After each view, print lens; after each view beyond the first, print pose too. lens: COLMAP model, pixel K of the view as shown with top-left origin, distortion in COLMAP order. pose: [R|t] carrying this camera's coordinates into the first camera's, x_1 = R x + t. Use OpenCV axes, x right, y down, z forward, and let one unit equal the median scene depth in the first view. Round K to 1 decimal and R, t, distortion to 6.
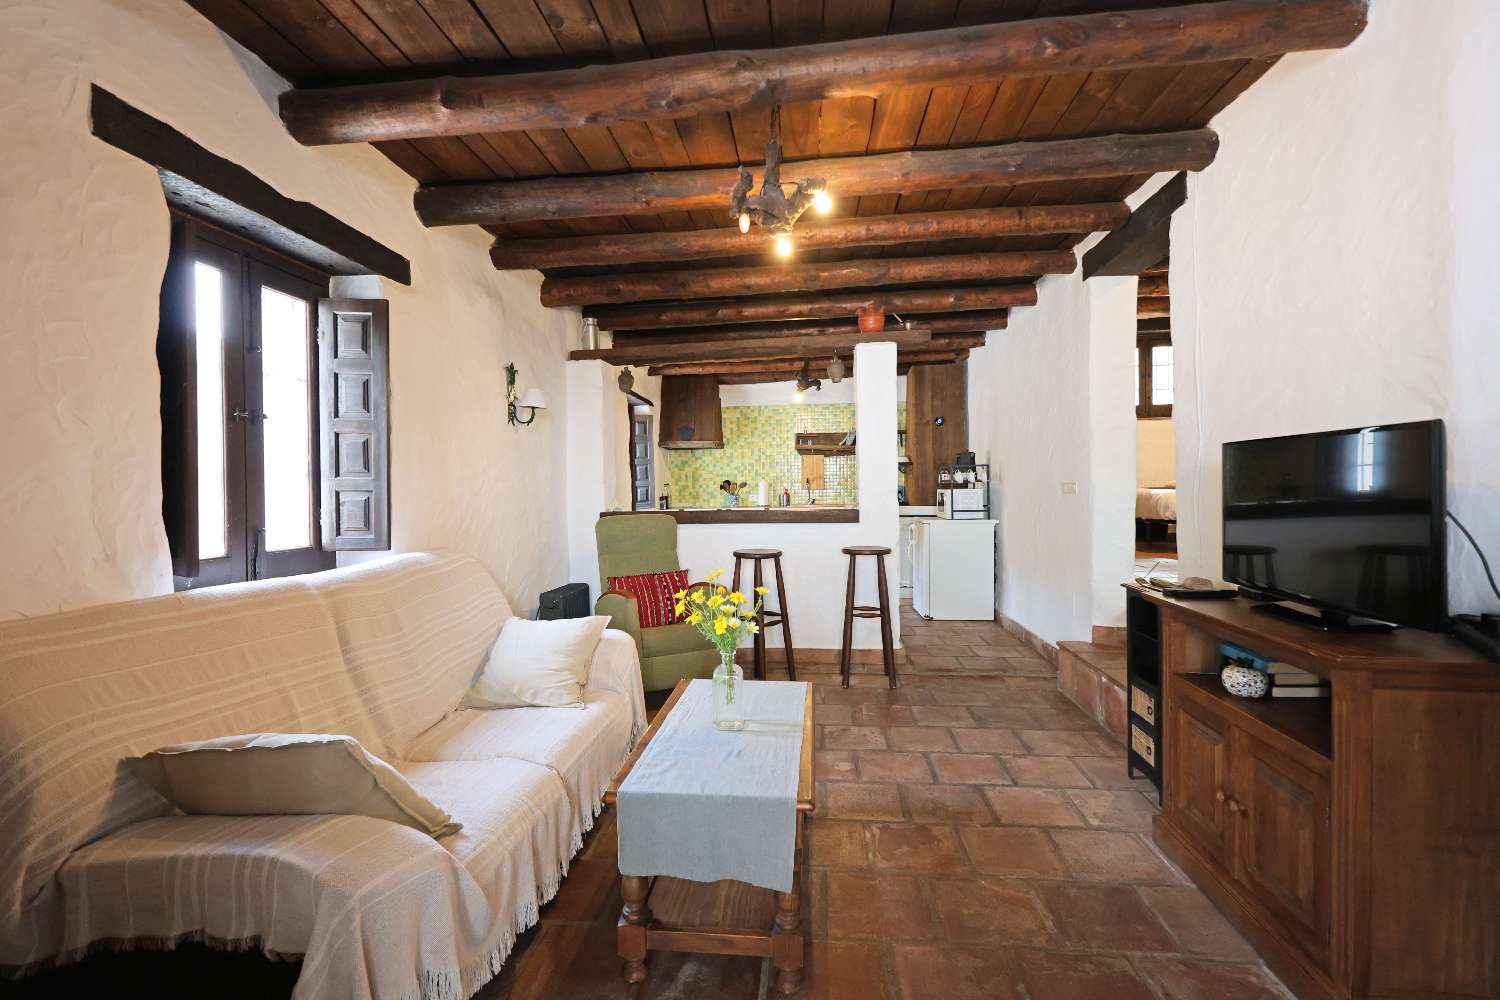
lens RADIAL K [[663.1, 0, 752.5], [0, 663.1, 495.8], [0, 0, 1]] dist [0.002624, 0.000373]
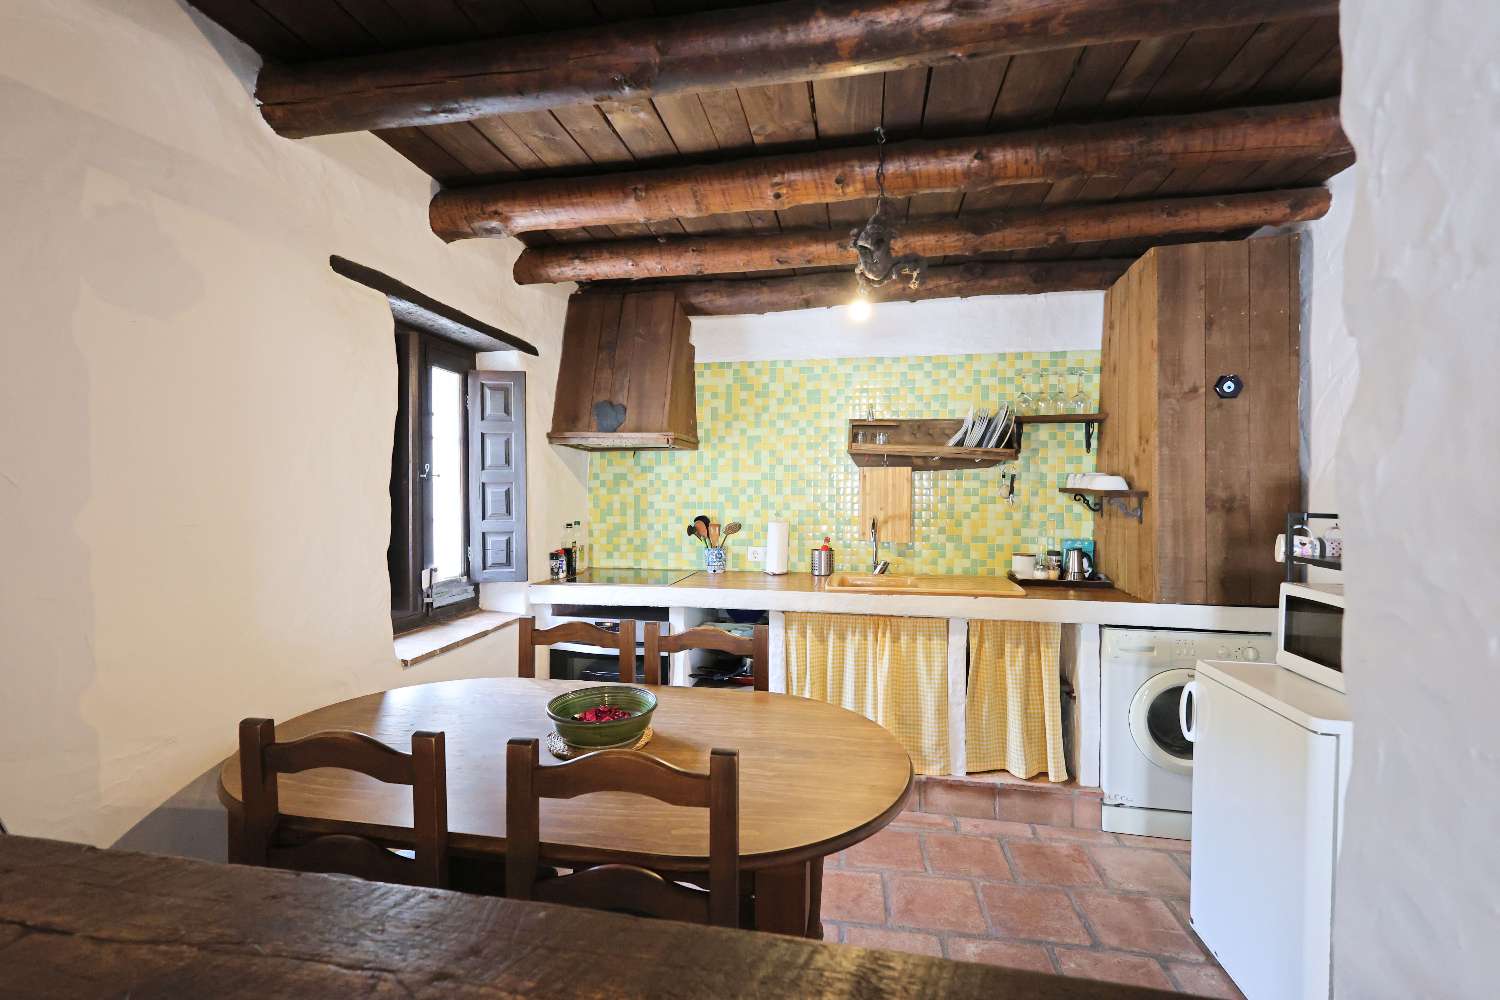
lens RADIAL K [[663.1, 0, 751.4], [0, 663.1, 494.3], [0, 0, 1]] dist [0.002624, 0.000373]
pose [[0.996909, 0.020474, -0.075852, 0.087727], [-0.020826, 0.999776, -0.003857, -0.101910], [0.075756, 0.005425, 0.997112, 1.408653]]
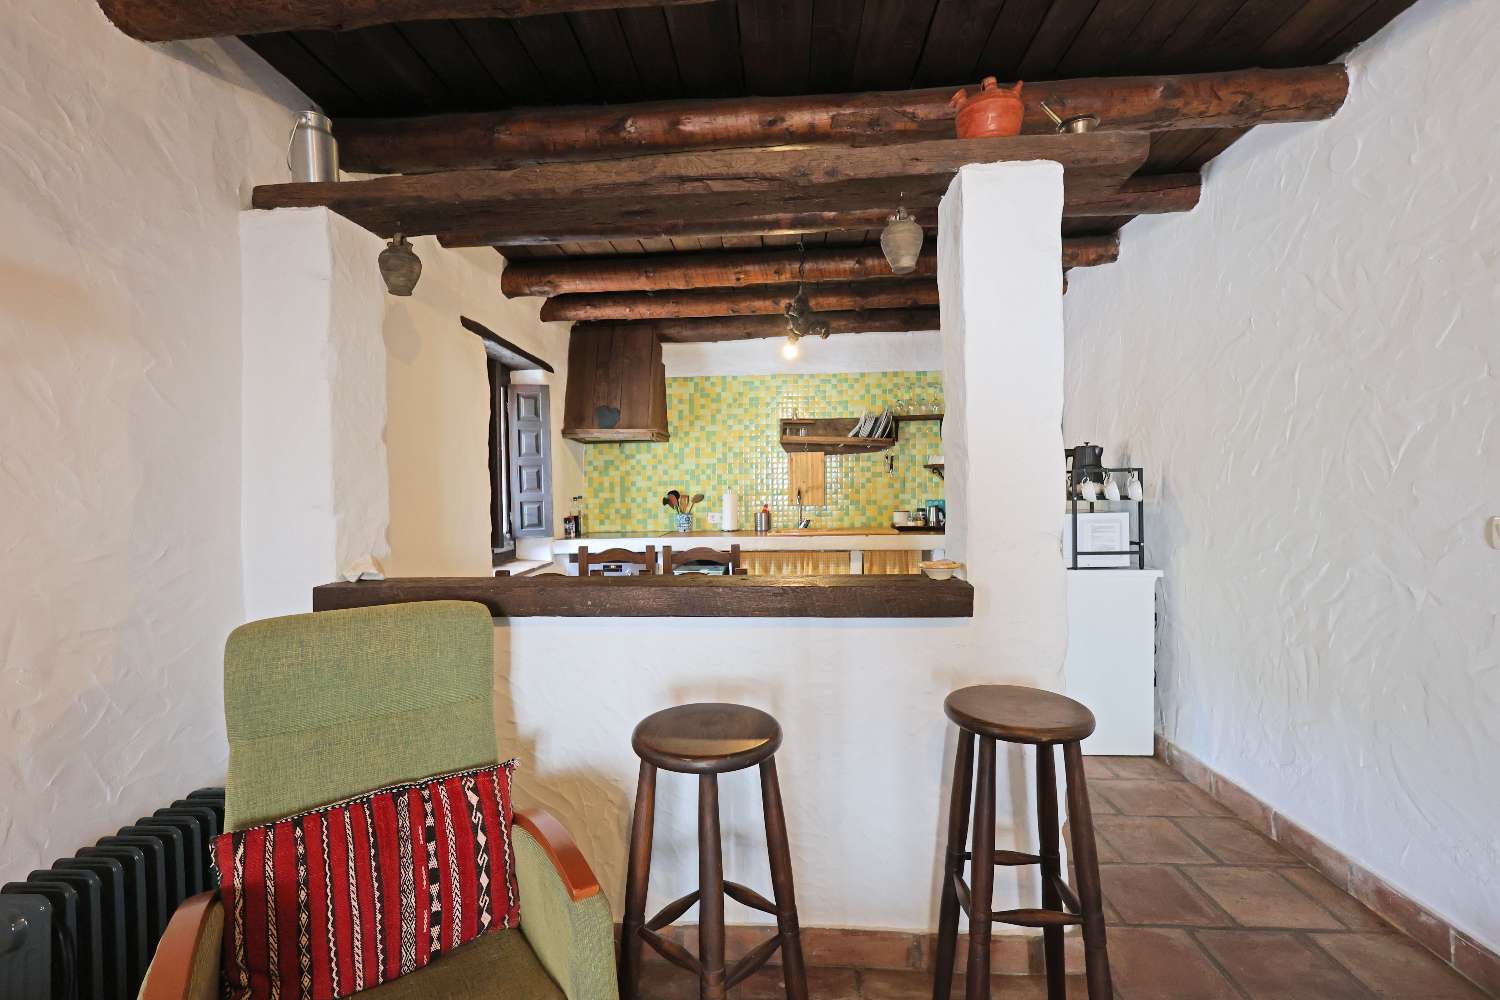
lens RADIAL K [[663.1, 0, 755.7], [0, 663.1, 493.3], [0, 0, 1]] dist [0.002624, 0.000373]
pose [[0.998623, 0.001508, 0.052432, 0.019649], [-0.001176, 0.999979, -0.006374, -0.044966], [-0.052440, 0.006303, 0.998604, 0.936819]]
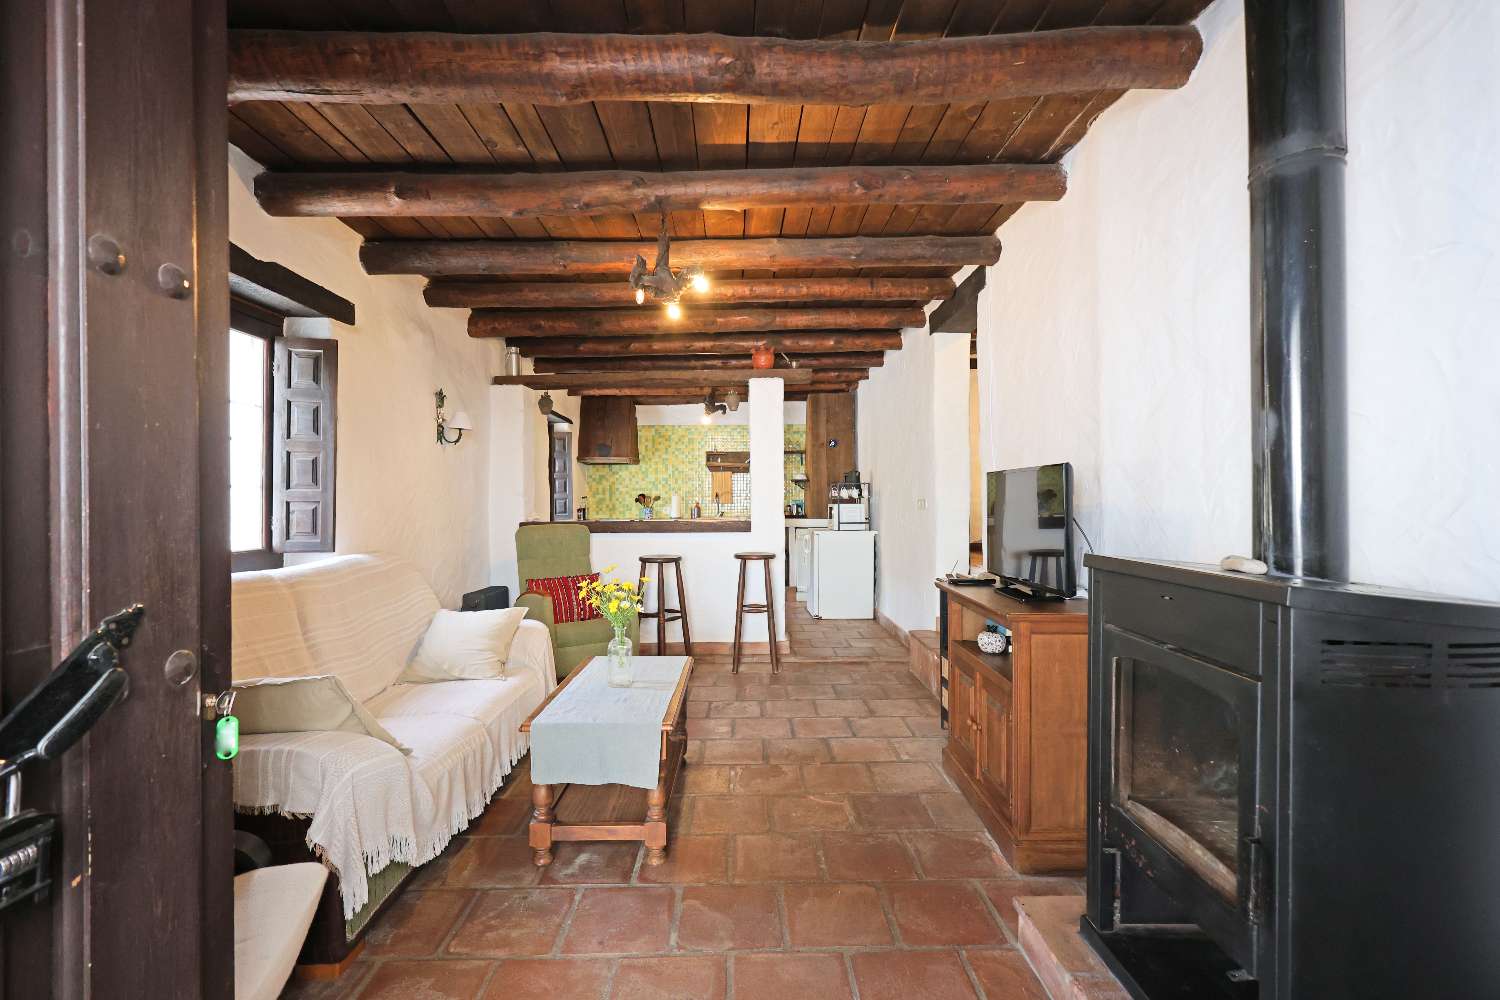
lens RADIAL K [[663.1, 0, 754.4], [0, 663.1, 494.0], [0, 0, 1]] dist [0.002624, 0.000373]
pose [[0.993359, 0.009896, 0.114632, 0.051366], [-0.007291, 0.999706, -0.023121, 0.000946], [-0.114827, 0.022131, 0.993139, -0.234664]]
